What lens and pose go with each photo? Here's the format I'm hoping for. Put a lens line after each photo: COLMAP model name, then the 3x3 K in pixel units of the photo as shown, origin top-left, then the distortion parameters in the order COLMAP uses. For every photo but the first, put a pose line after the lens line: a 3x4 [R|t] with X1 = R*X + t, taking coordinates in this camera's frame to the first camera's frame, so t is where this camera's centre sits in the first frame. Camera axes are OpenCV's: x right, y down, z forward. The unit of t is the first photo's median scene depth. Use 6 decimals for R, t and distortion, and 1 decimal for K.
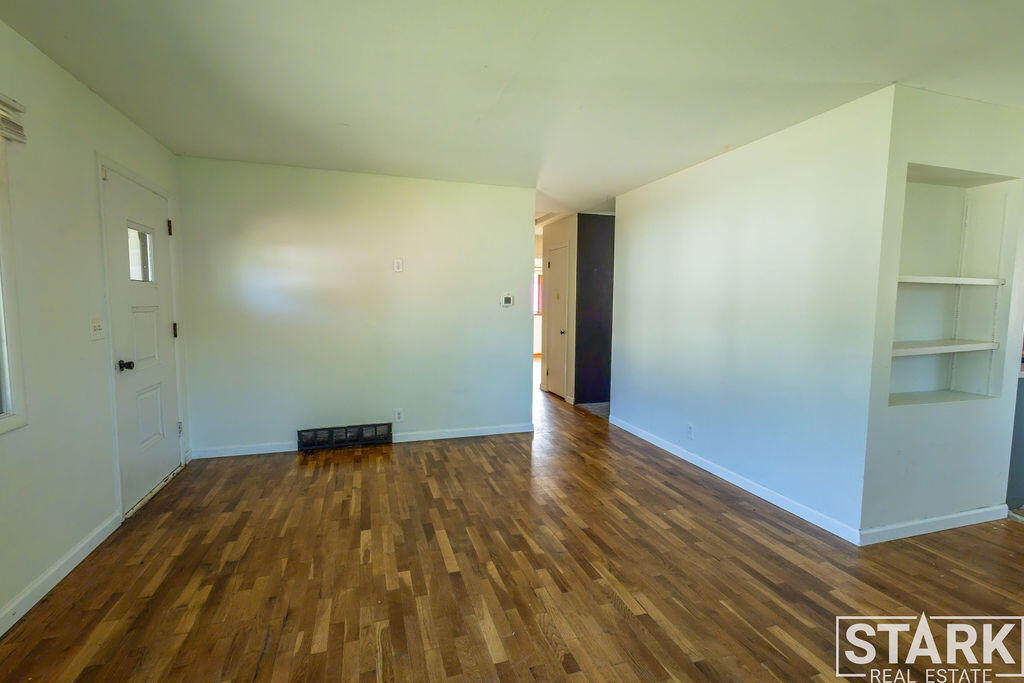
lens RADIAL K [[471.4, 0, 514.1], [0, 471.4, 342.0], [0, 0, 1]] dist [0.013597, -0.004006]
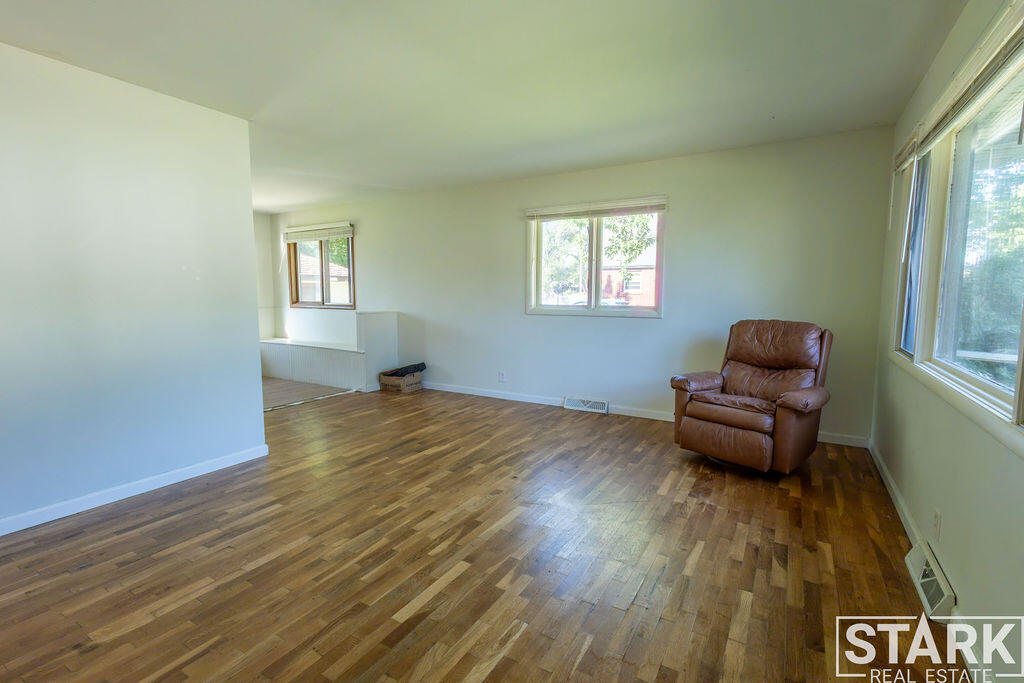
lens RADIAL K [[471.4, 0, 514.8], [0, 471.4, 337.8], [0, 0, 1]] dist [0.013597, -0.004006]
pose [[-0.660530, -0.078941, 0.746638, -0.688353], [0.058282, 0.986065, 0.155816, -0.073036], [-0.748534, 0.146437, -0.646724, 1.187371]]
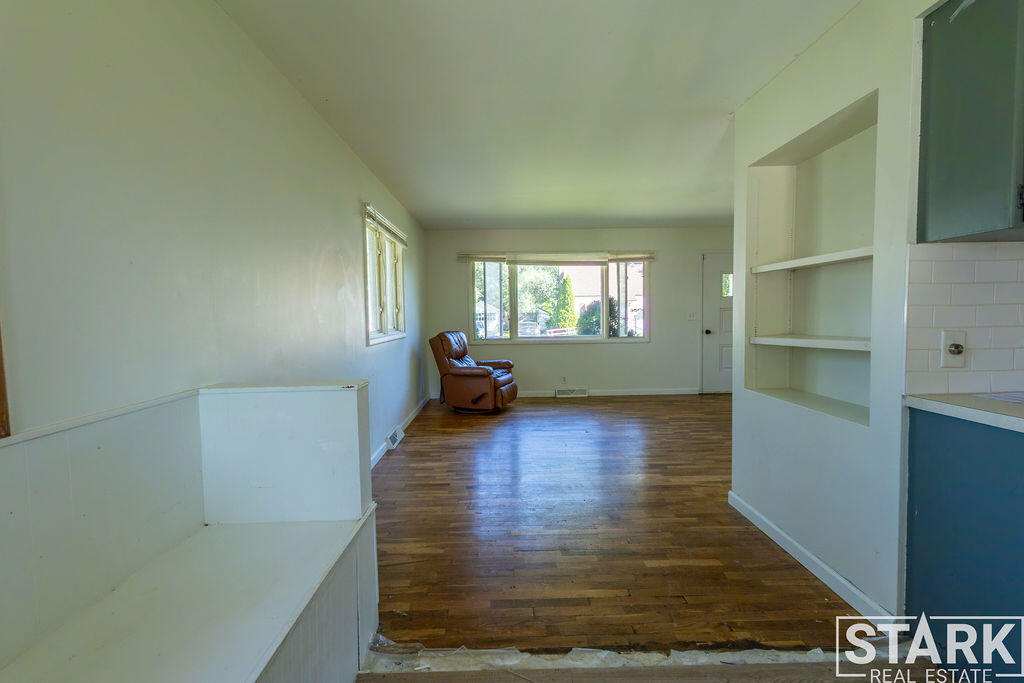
lens RADIAL K [[471.4, 0, 510.8], [0, 471.4, 339.5], [0, 0, 1]] dist [0.013597, -0.004006]
pose [[-0.287086, 0.049054, -0.956648, 1.804310], [-0.067316, 0.995186, 0.071232, -0.016854], [0.955537, 0.084847, -0.282402, 0.712185]]
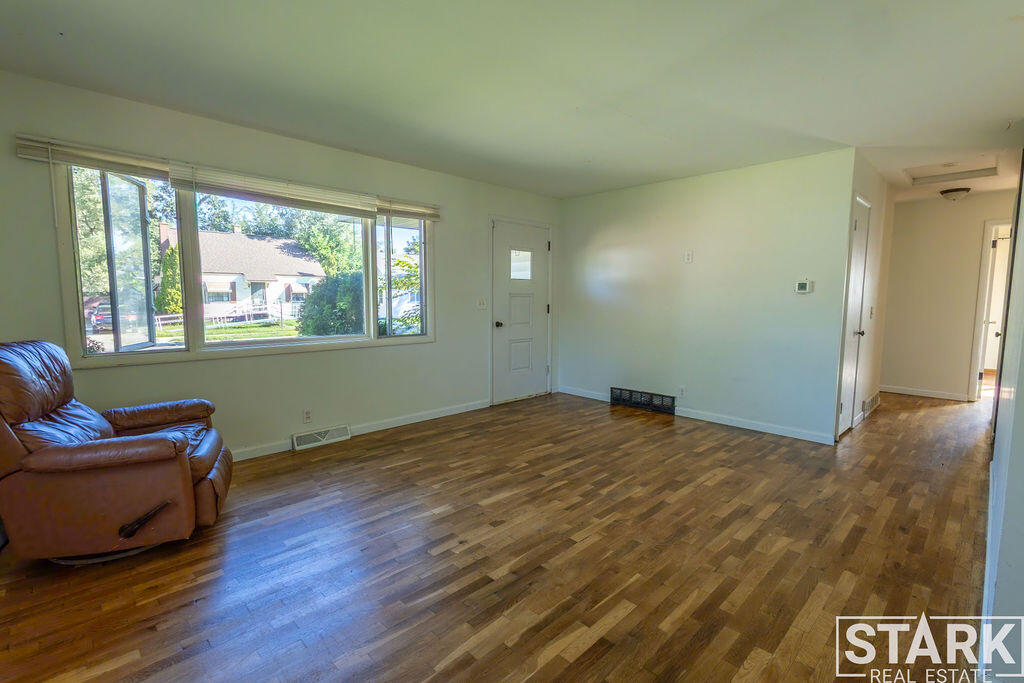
lens RADIAL K [[471.4, 0, 514.2], [0, 471.4, 340.8], [0, 0, 1]] dist [0.013597, -0.004006]
pose [[0.450219, 0.080503, -0.889282, 0.866772], [-0.076730, 0.995732, 0.051294, 0.013418], [0.889615, 0.045141, 0.454475, 0.207753]]
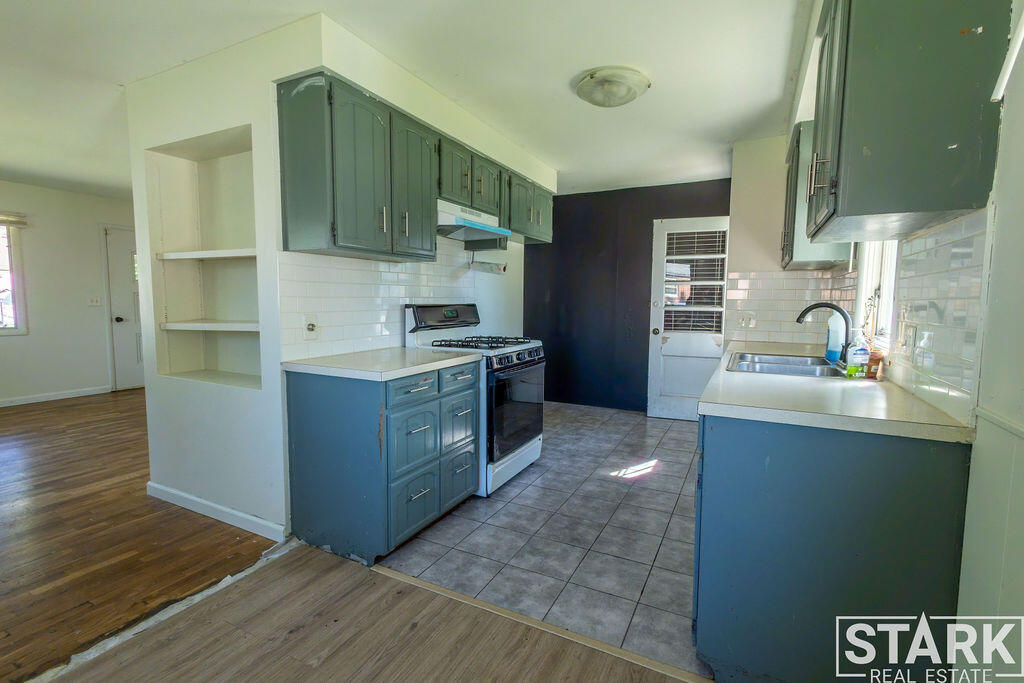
lens RADIAL K [[471.4, 0, 510.4], [0, 471.4, 340.1], [0, 0, 1]] dist [0.013597, -0.004006]
pose [[0.705622, 0.061579, -0.705907, 1.936941], [-0.063947, 0.997686, 0.023111, -0.019809], [0.705697, 0.028833, 0.707927, 0.725850]]
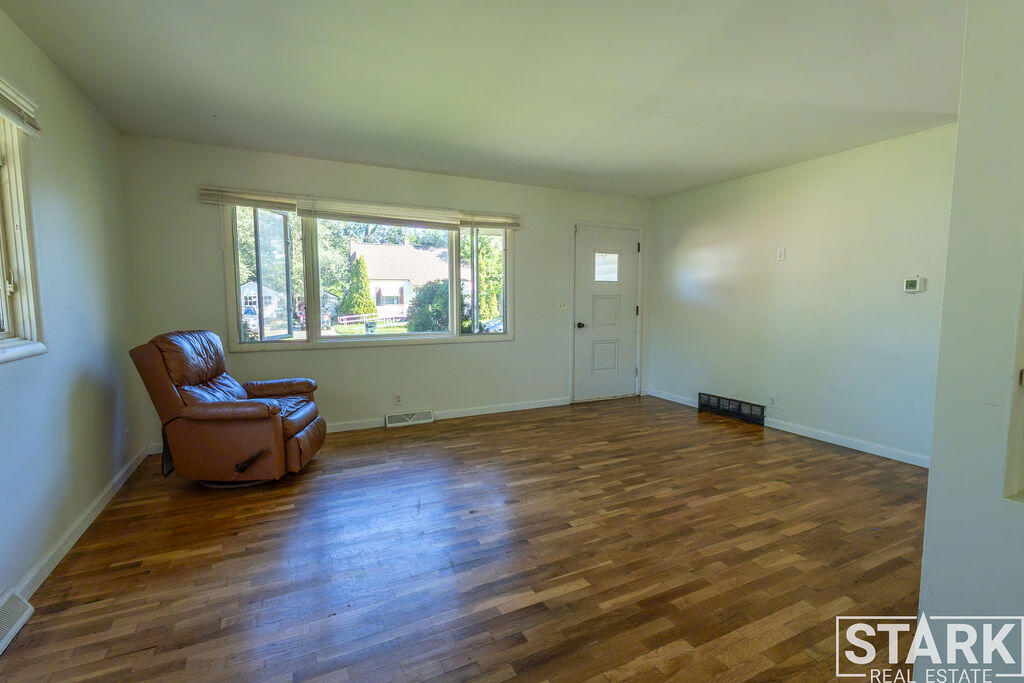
lens RADIAL K [[471.4, 0, 512.6], [0, 471.4, 339.3], [0, 0, 1]] dist [0.013597, -0.004006]
pose [[0.148348, 0.079881, -0.985704, 1.040792], [-0.081512, 0.994329, 0.068312, -0.002793], [0.985570, 0.070213, 0.154018, 0.429595]]
